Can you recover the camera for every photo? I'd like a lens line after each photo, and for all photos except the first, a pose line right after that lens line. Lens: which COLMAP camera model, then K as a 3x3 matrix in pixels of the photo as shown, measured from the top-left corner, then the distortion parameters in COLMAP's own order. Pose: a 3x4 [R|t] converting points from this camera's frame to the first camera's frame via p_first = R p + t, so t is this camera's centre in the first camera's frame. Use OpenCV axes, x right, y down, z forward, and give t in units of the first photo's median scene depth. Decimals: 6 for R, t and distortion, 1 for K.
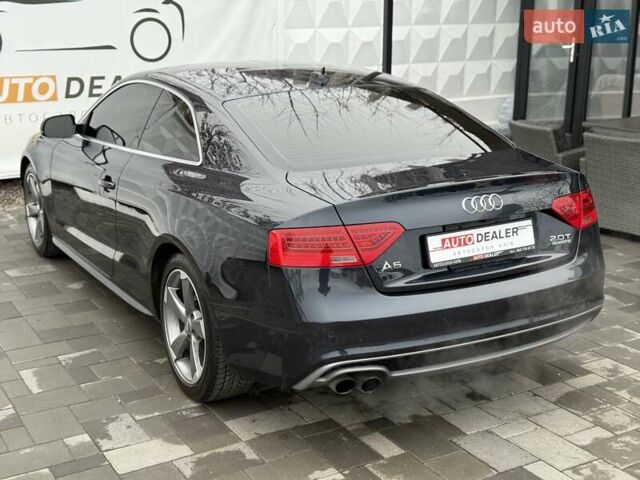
lens RADIAL K [[886.1, 0, 323.0], [0, 886.1, 243.2], [0, 0, 1]] dist [0.217651, -0.502082]
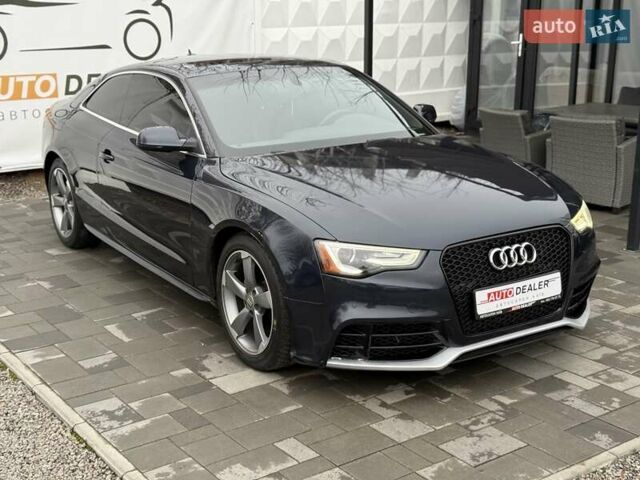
lens RADIAL K [[887.1, 0, 320.0], [0, 887.1, 240.0], [0, 0, 1]] dist [0.220765, -0.517631]
pose [[0.995819, -0.029803, 0.086352, -0.159778], [0.030167, 0.999541, -0.002907, 0.043869], [-0.086226, 0.005499, 0.996260, -0.167679]]
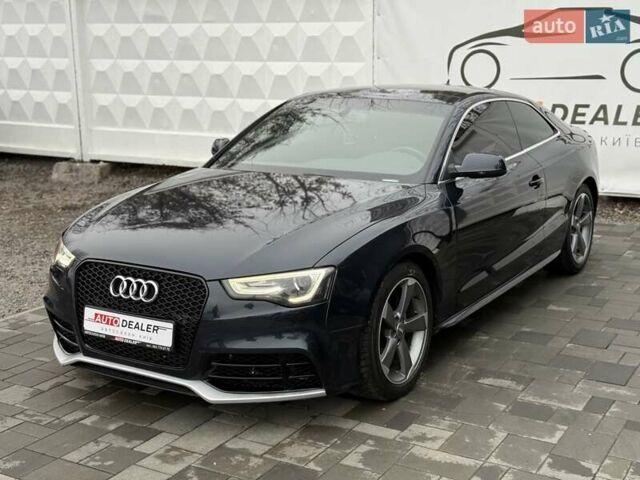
lens RADIAL K [[886.1, 0, 323.0], [0, 886.1, 243.2], [0, 0, 1]] dist [0.217651, -0.502082]
pose [[0.499762, 0.185413, -0.846085, 1.002697], [-0.215021, 0.972800, 0.086174, -0.105036], [0.839050, 0.138859, 0.526036, 0.424999]]
